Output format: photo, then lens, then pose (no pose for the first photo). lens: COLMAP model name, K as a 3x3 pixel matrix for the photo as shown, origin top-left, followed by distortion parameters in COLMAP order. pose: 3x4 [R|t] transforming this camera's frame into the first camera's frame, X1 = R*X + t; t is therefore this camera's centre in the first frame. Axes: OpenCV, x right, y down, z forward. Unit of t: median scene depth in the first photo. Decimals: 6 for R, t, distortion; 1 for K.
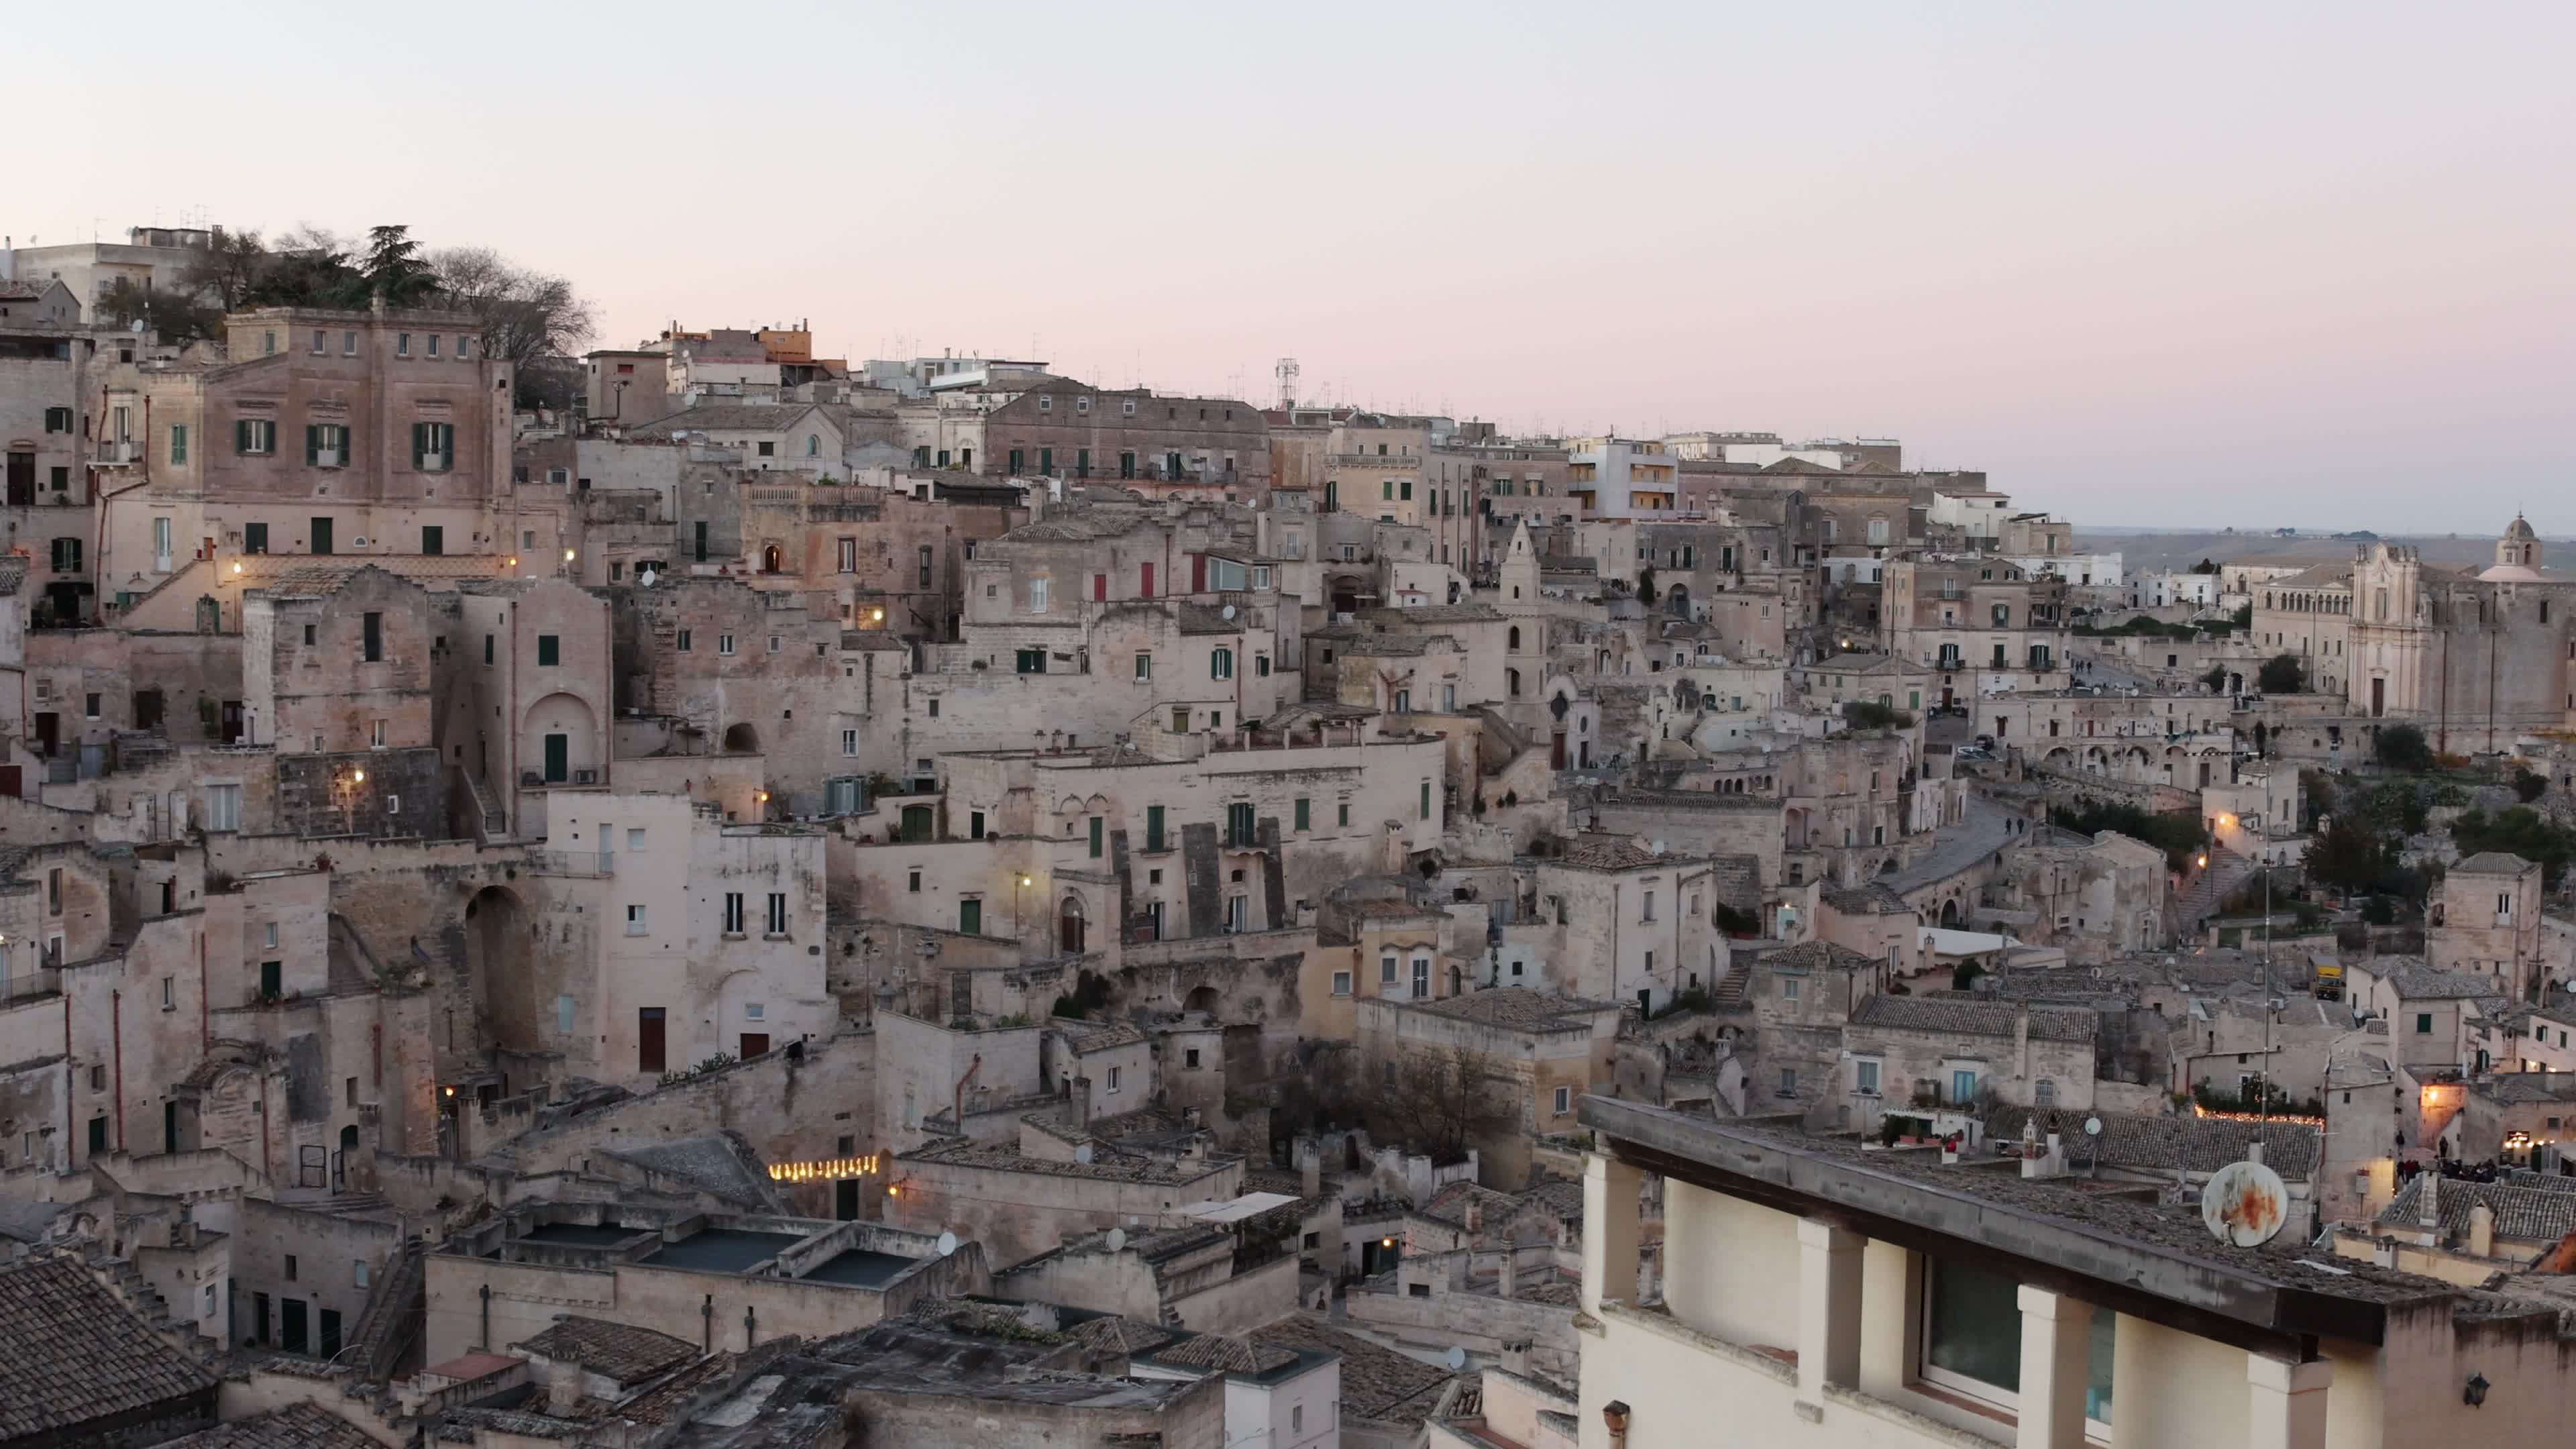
lens RADIAL K [[3458.1, 0, 1288.0], [0, 3458.1, 724.5], [0, 0, 1]] dist [-0.116014, 0.065242]
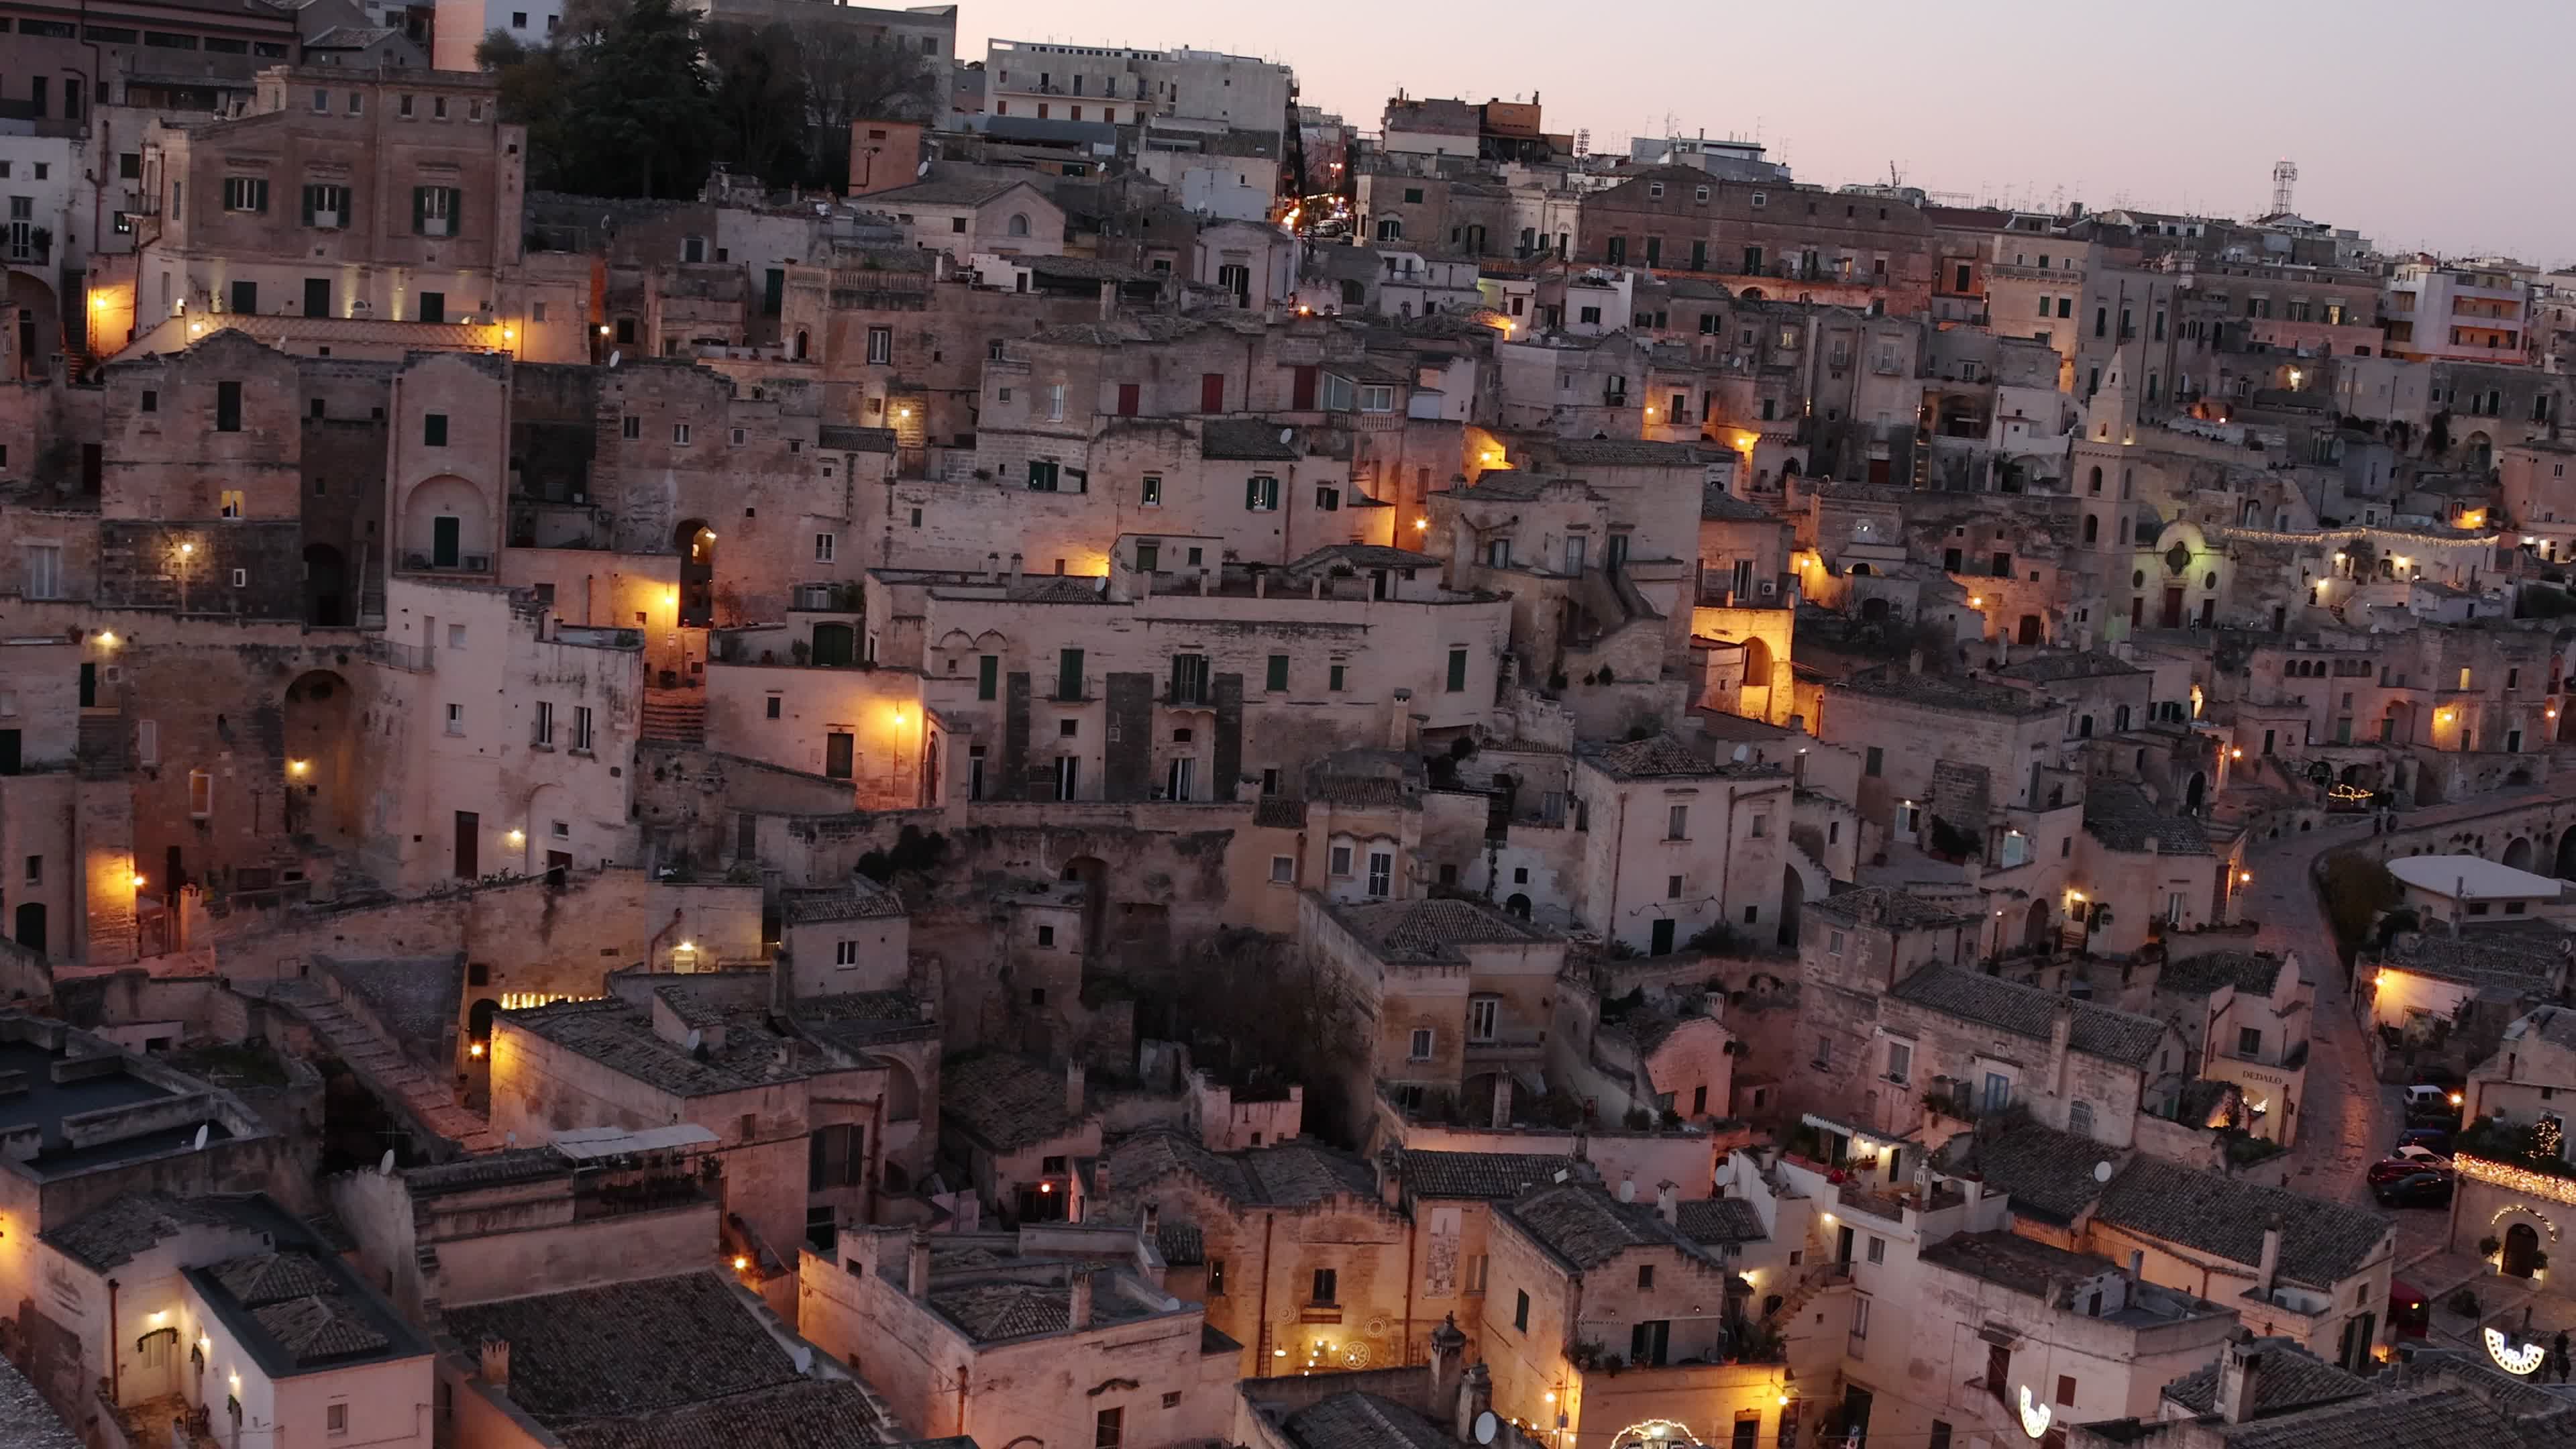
lens RADIAL K [[3168.8, 0, 1278.9], [0, 3168.8, 784.5], [0, 0, 1]] dist [-0.160348, 0.118975]
pose [[0.913946, 0.118018, -0.388297, 0.318398], [-0.078434, 0.990110, 0.116319, -0.039502], [0.398184, -0.075853, 0.914164, 0.257888]]
